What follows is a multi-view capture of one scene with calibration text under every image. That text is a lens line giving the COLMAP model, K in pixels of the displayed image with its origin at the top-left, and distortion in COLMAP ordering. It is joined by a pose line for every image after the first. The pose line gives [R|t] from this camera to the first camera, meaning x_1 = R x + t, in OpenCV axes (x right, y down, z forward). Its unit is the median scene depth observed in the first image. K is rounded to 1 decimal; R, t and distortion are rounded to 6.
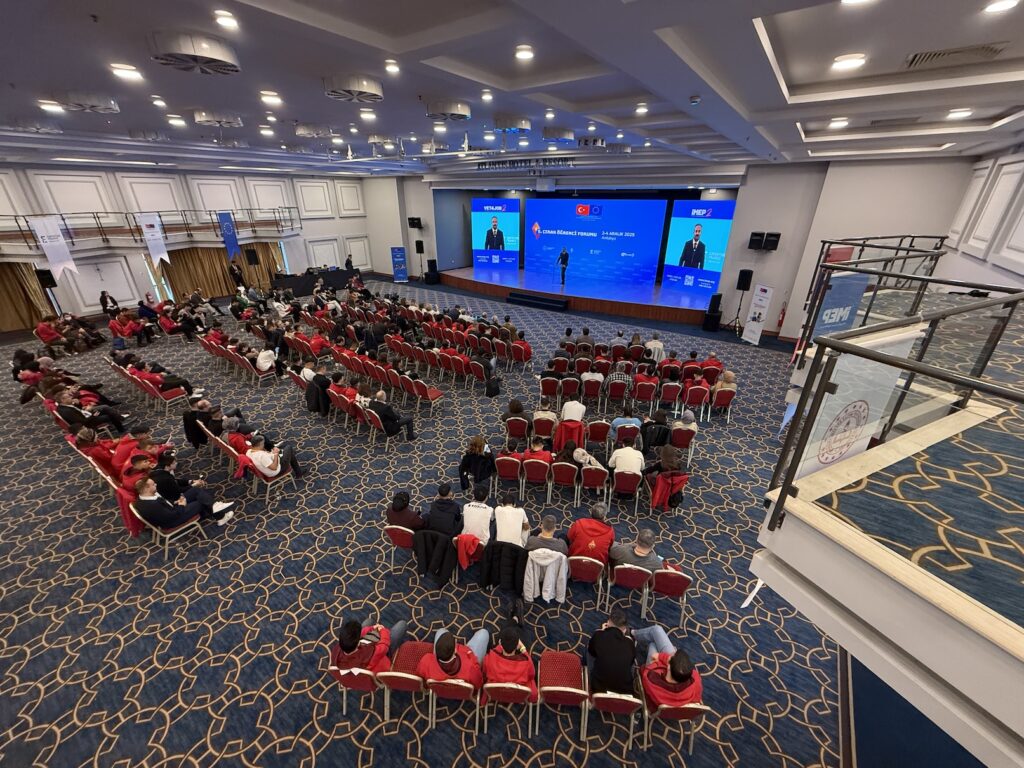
lens RADIAL K [[405.3, 0, 508.9], [0, 405.3, 384.4], [0, 0, 1]] dist [-0.002209, 0.000119]
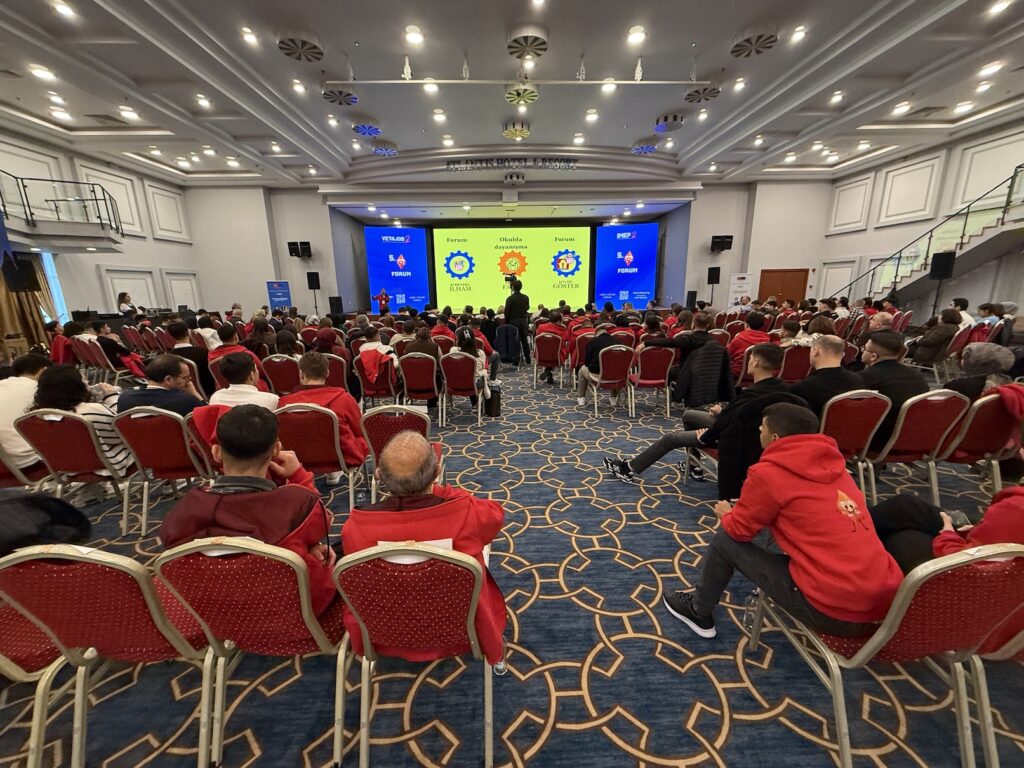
lens RADIAL K [[405.3, 0, 510.3], [0, 405.3, 386.1], [0, 0, 1]] dist [-0.002209, 0.000119]
pose [[0.799138, -0.155294, 0.580744, -0.388545], [0.269157, 0.956245, -0.114672, 0.015246], [-0.537525, 0.247950, 0.805970, 0.282139]]
